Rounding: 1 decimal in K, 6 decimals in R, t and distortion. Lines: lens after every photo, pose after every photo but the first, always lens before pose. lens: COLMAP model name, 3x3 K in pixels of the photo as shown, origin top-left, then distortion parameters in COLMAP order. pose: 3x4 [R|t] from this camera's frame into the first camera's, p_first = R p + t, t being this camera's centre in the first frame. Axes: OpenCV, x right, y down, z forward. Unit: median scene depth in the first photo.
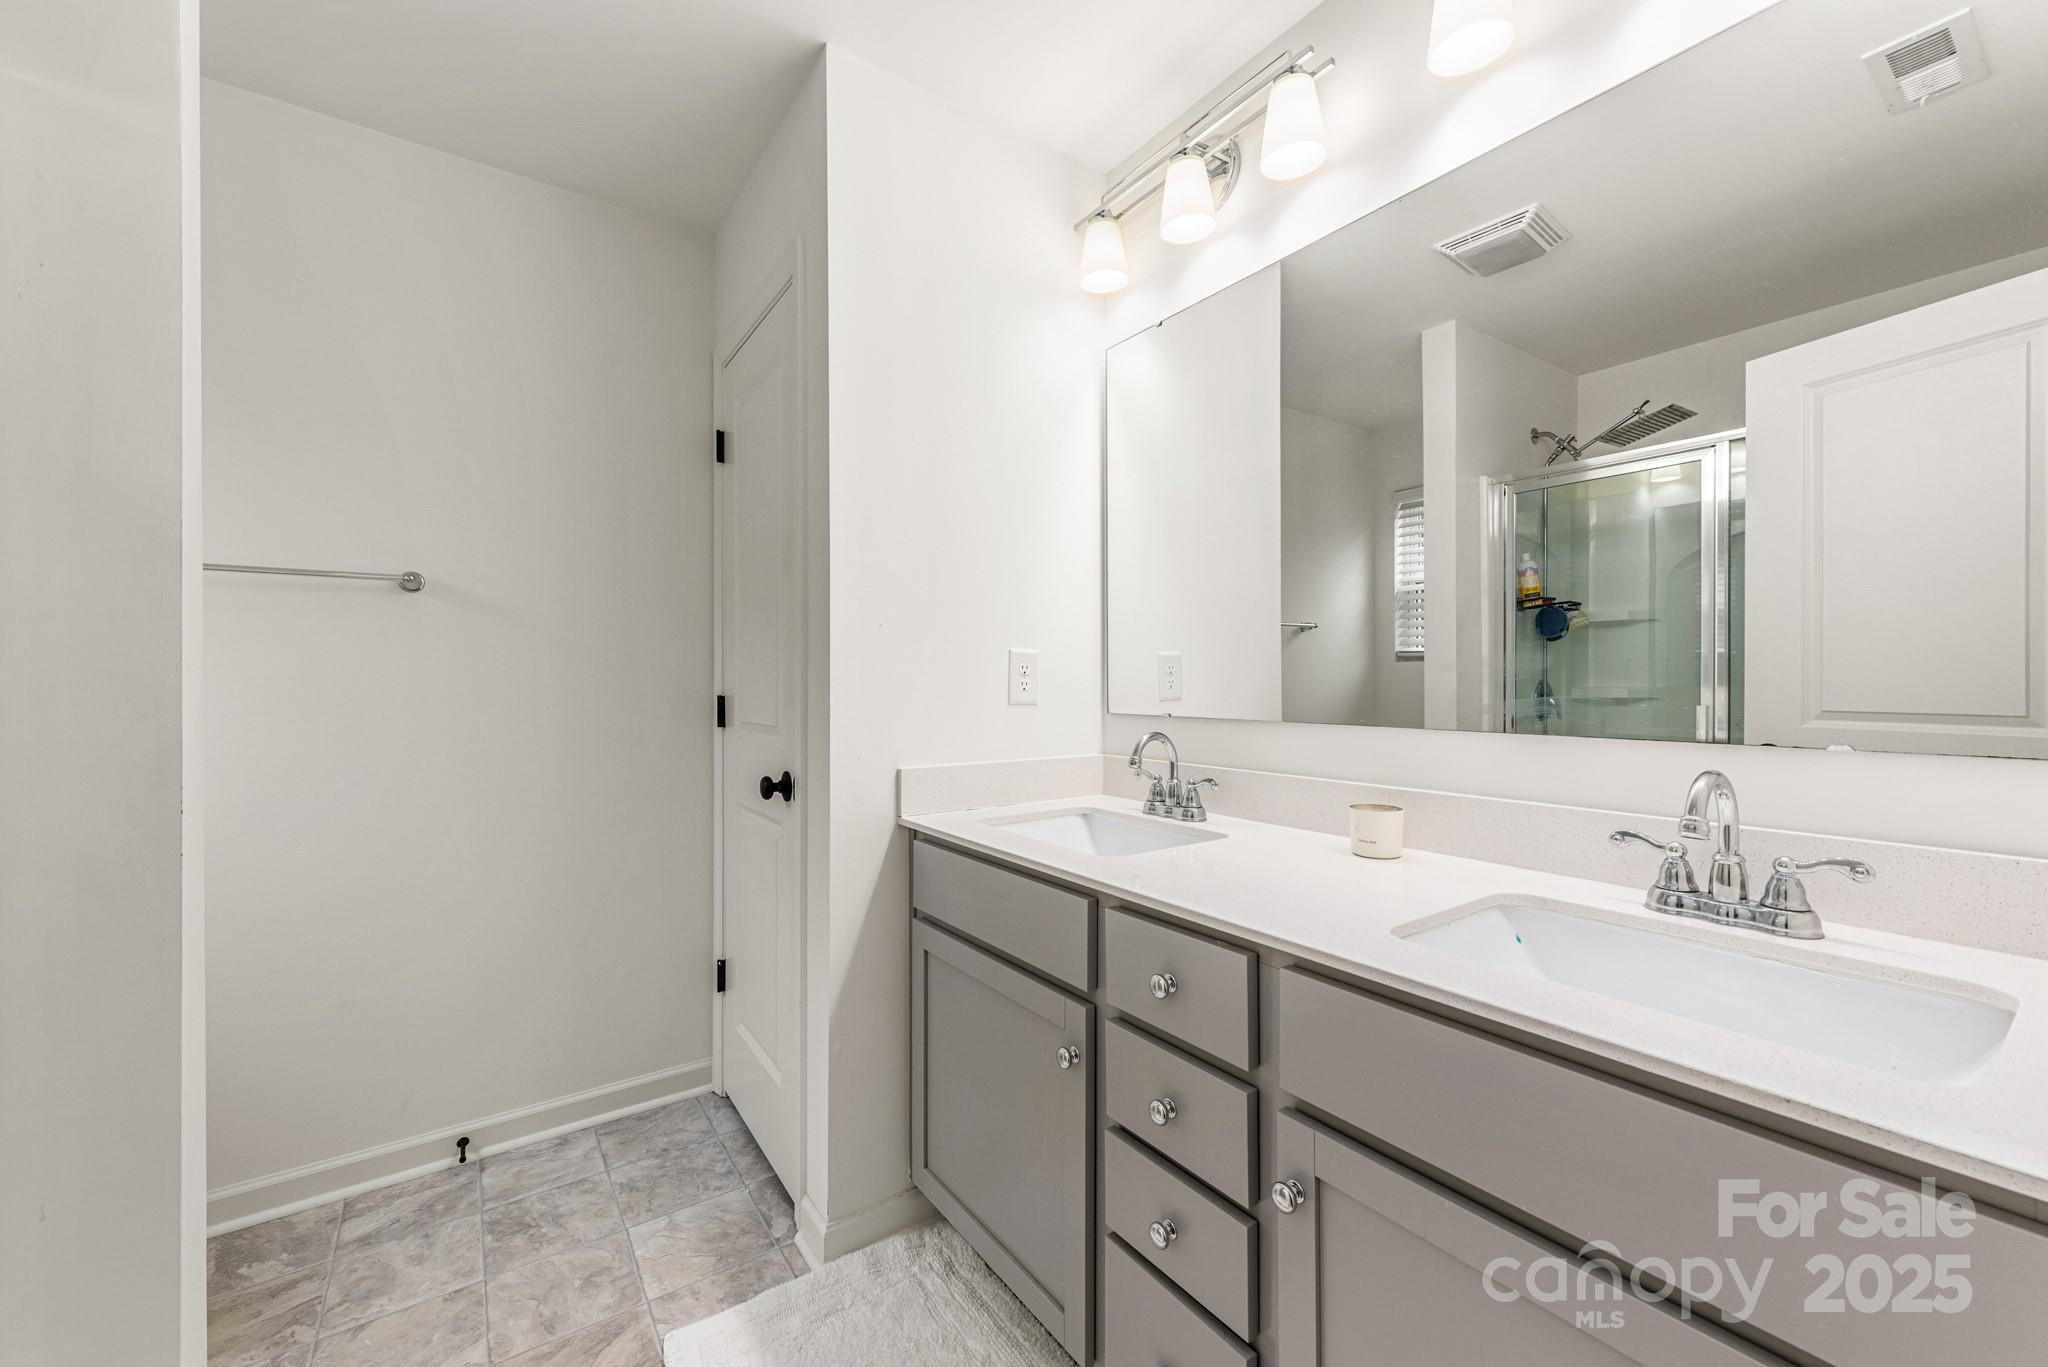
lens RADIAL K [[799.3, 0, 1005.3], [0, 799.3, 666.7], [0, 0, 1]] dist [-0.009650, -0.000040]
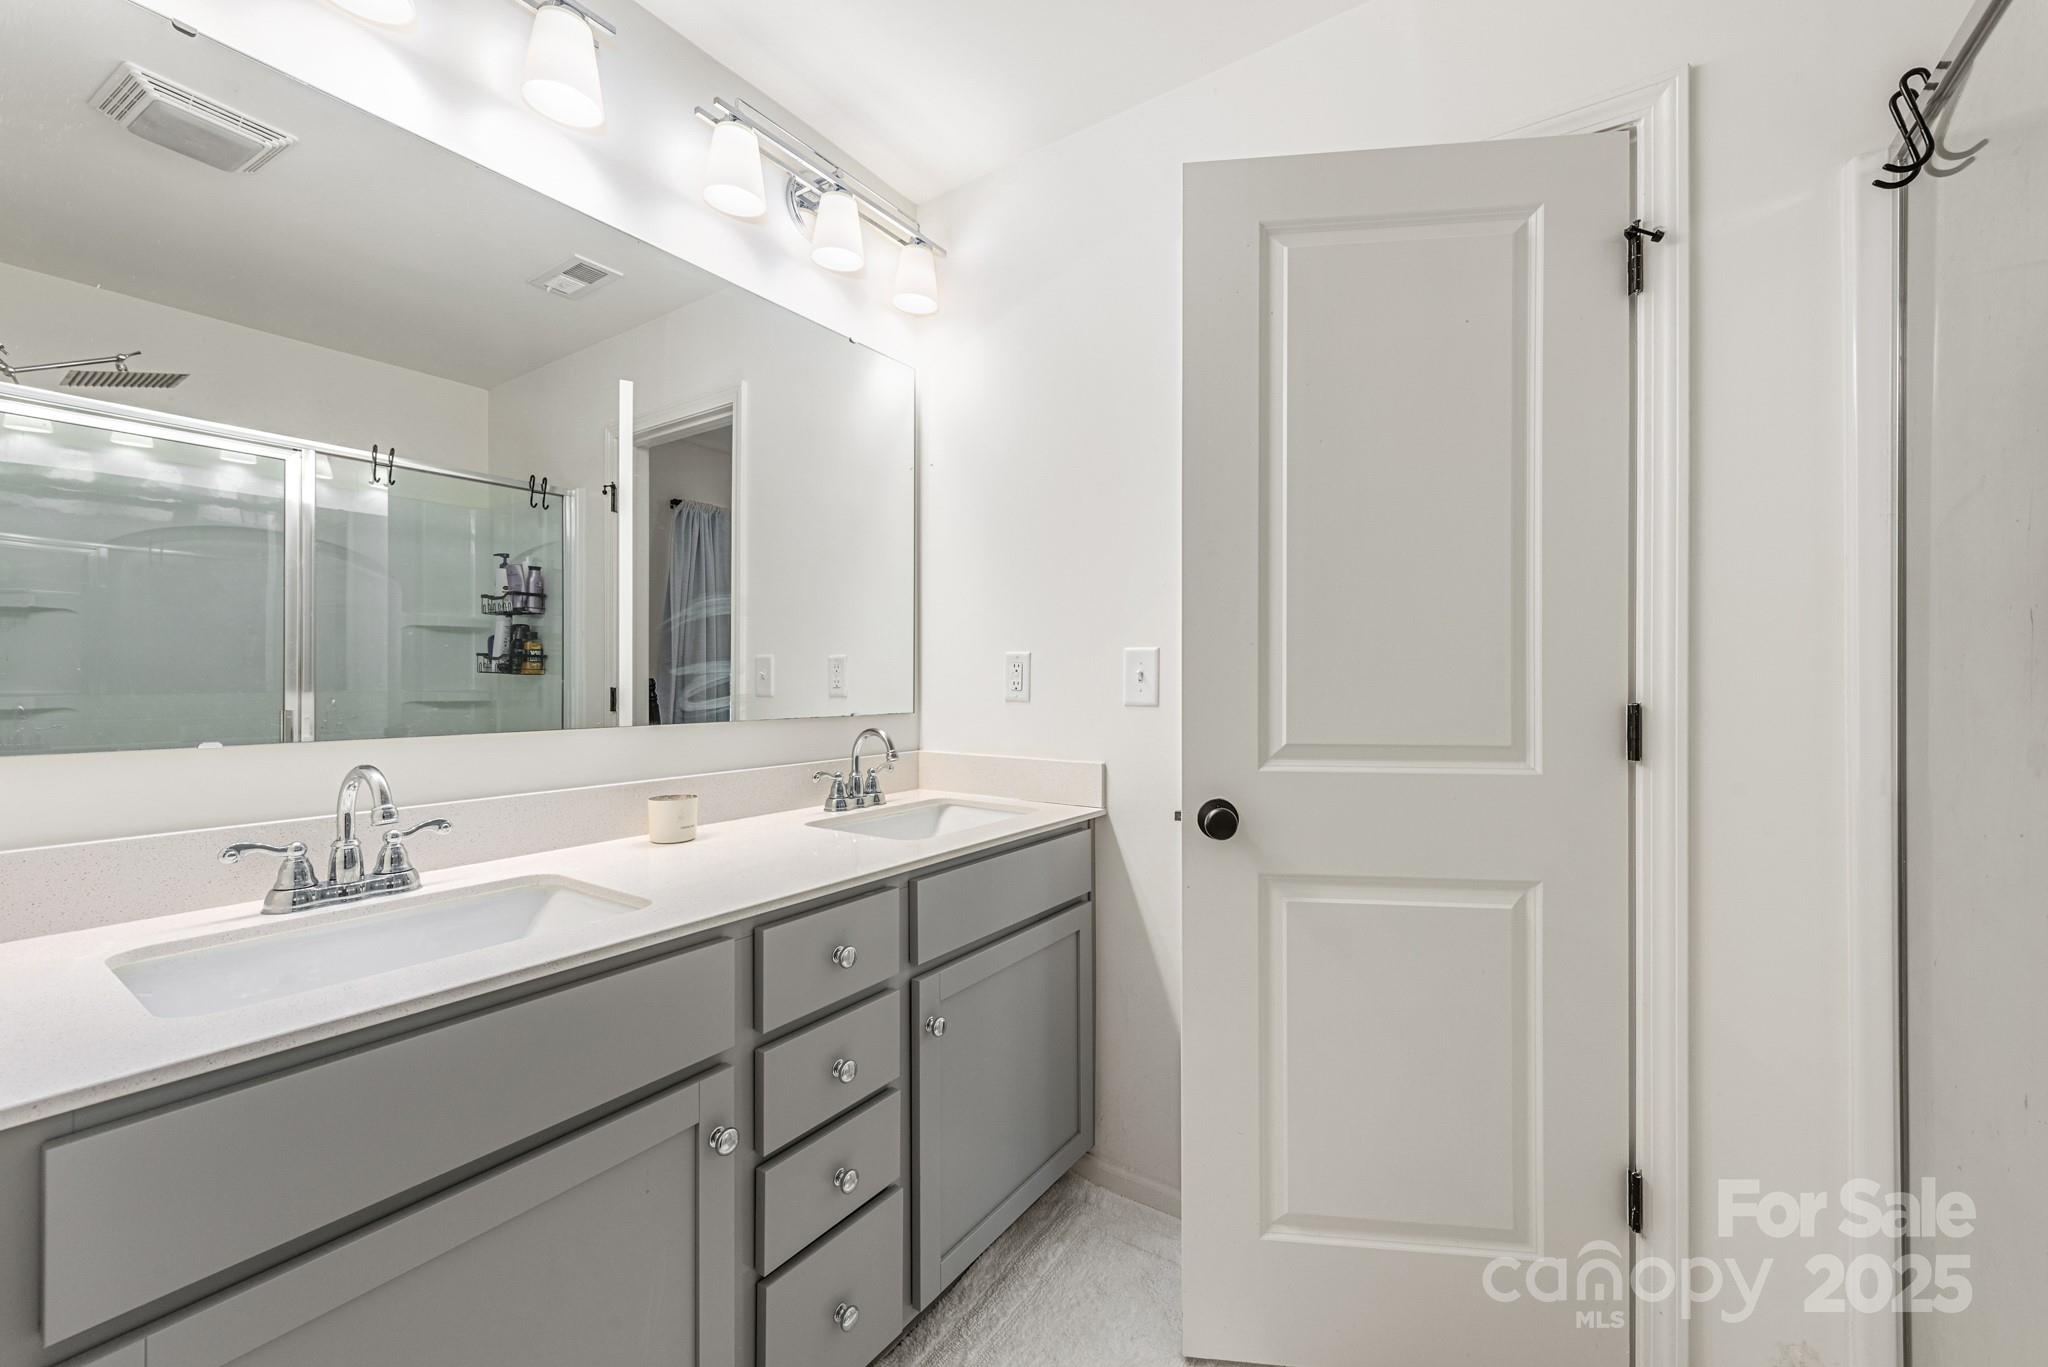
lens RADIAL K [[799.3, 0, 1009.0], [0, 799.3, 688.4], [0, 0, 1]] dist [-0.009650, -0.000040]
pose [[-0.352143, -0.018132, 0.935770, -0.442531], [-0.018474, 0.999752, 0.012419, 0.000791], [-0.935764, -0.012914, -0.352391, 0.568461]]
